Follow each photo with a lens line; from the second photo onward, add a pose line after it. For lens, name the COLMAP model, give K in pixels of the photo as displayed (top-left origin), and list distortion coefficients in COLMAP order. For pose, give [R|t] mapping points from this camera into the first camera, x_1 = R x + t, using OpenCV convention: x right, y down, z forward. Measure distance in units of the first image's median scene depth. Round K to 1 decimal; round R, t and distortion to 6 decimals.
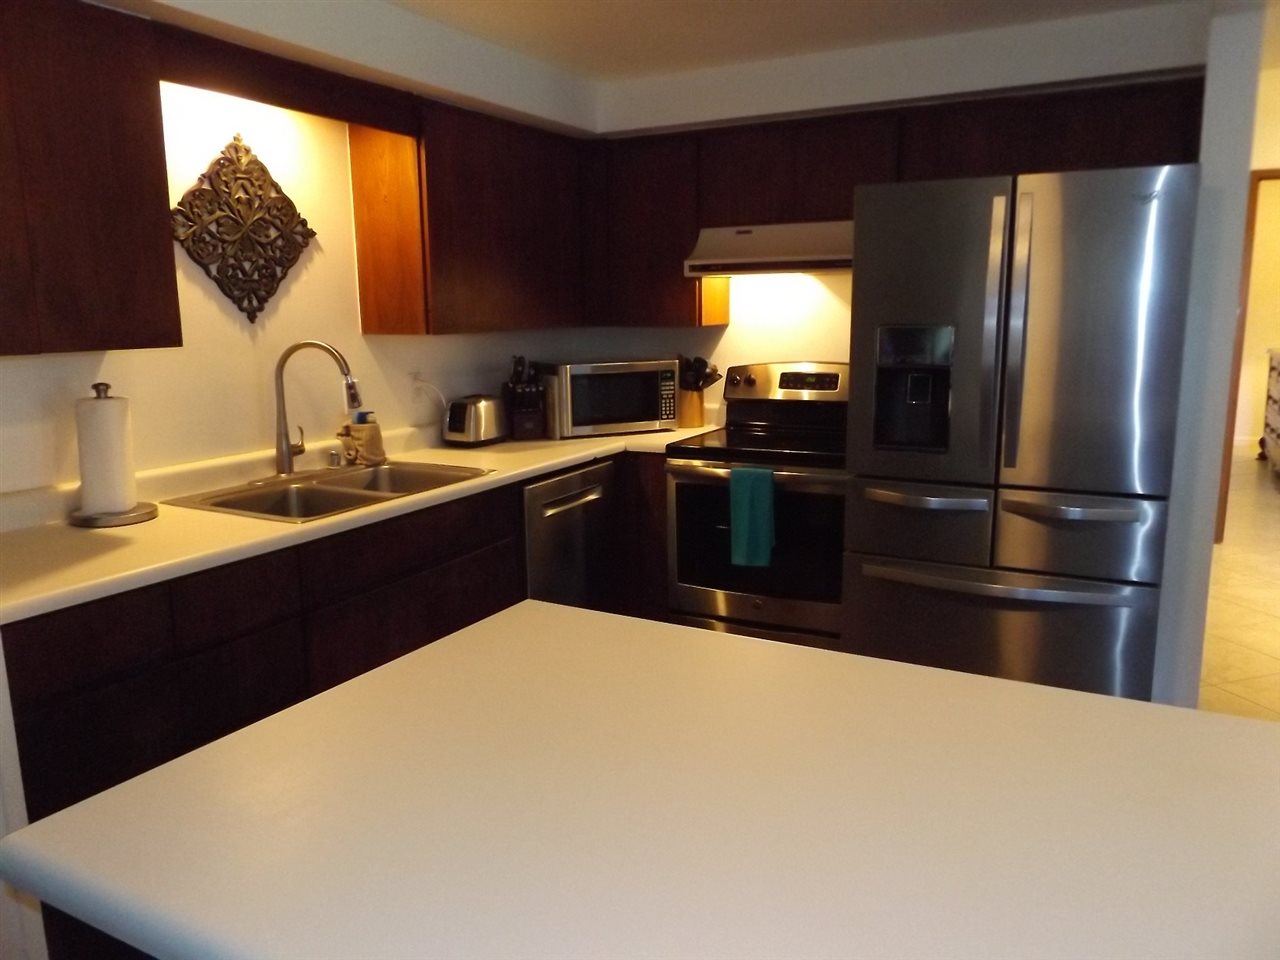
lens RADIAL K [[950.9, 0, 640.0], [0, 950.9, 480.0], [0, 0, 1]] dist [-0.004790, -0.003024]
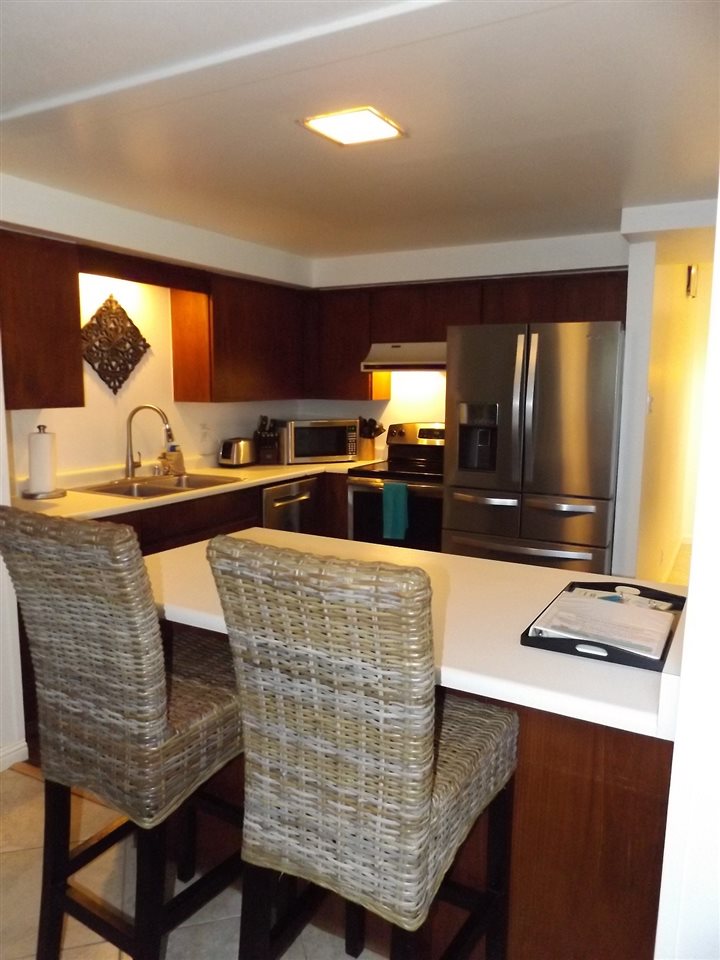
lens RADIAL K [[713.1, 0, 360.0], [0, 713.1, 480.0], [0, 0, 1]] dist [-0.004790, -0.003024]
pose [[0.999712, 0.019919, -0.013386, 0.075066], [-0.020483, 0.998847, -0.043419, 0.043299], [0.012506, 0.043681, 0.998967, -0.318441]]
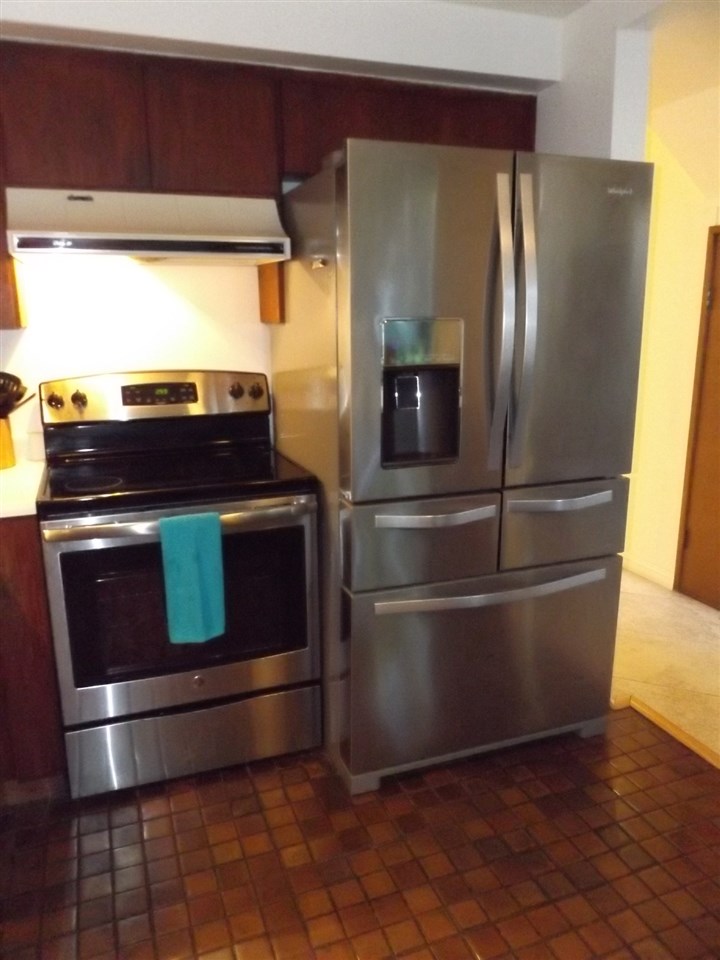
lens RADIAL K [[713.1, 0, 360.0], [0, 713.1, 480.0], [0, 0, 1]] dist [-0.004790, -0.003024]
pose [[0.662833, -0.161953, 0.731043, -0.211446], [0.134322, 0.986209, 0.096692, -0.079599], [-0.736621, 0.034104, 0.675446, 0.542768]]
